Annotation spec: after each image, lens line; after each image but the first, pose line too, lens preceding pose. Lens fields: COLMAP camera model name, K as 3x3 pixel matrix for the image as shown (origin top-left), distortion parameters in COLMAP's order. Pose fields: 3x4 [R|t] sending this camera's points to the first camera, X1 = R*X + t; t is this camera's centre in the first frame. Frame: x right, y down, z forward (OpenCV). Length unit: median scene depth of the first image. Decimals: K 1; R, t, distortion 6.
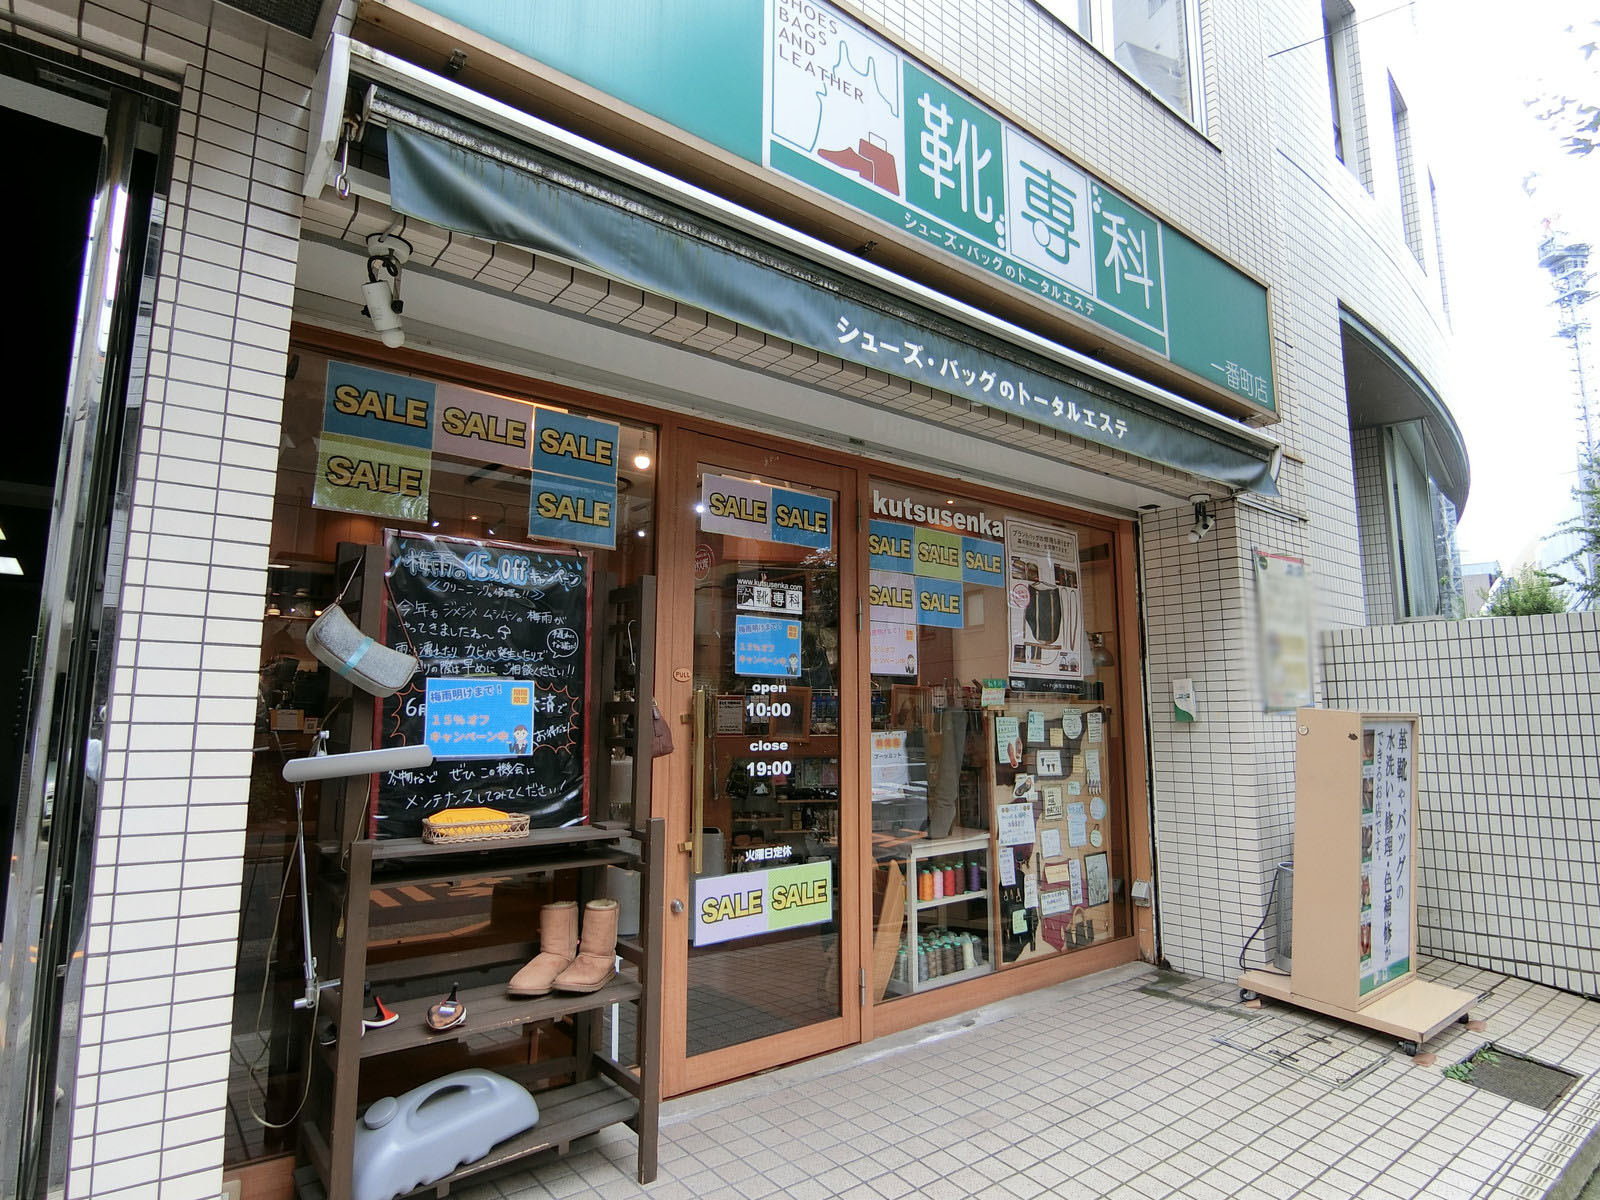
lens RADIAL K [[902.1, 0, 795.5], [0, 902.1, 596.6], [0, 0, 1]] dist [-0.010781, -0.004386]
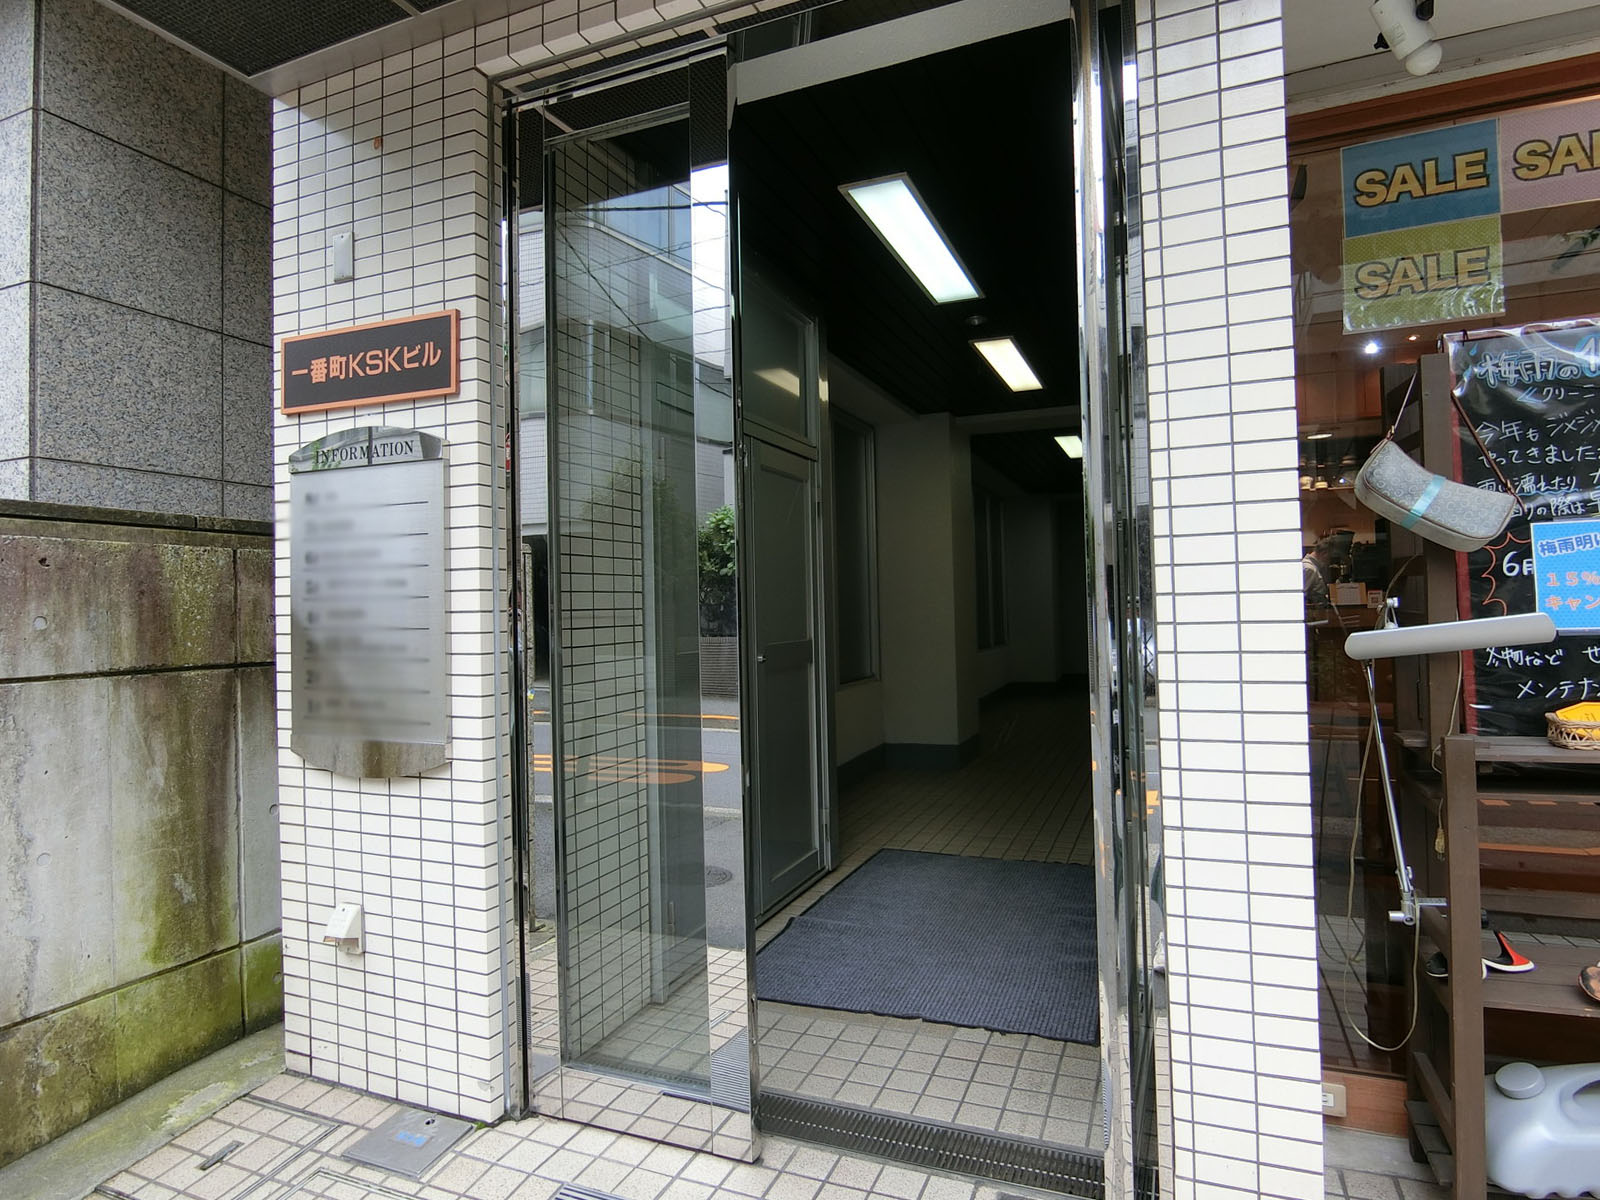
lens RADIAL K [[902.1, 0, 795.5], [0, 902.1, 596.6], [0, 0, 1]] dist [-0.010781, -0.004386]
pose [[0.485464, -0.031937, -0.873673, -0.073923], [0.149935, 0.987568, 0.047212, 0.027660], [0.861304, -0.153914, 0.484217, 0.137404]]
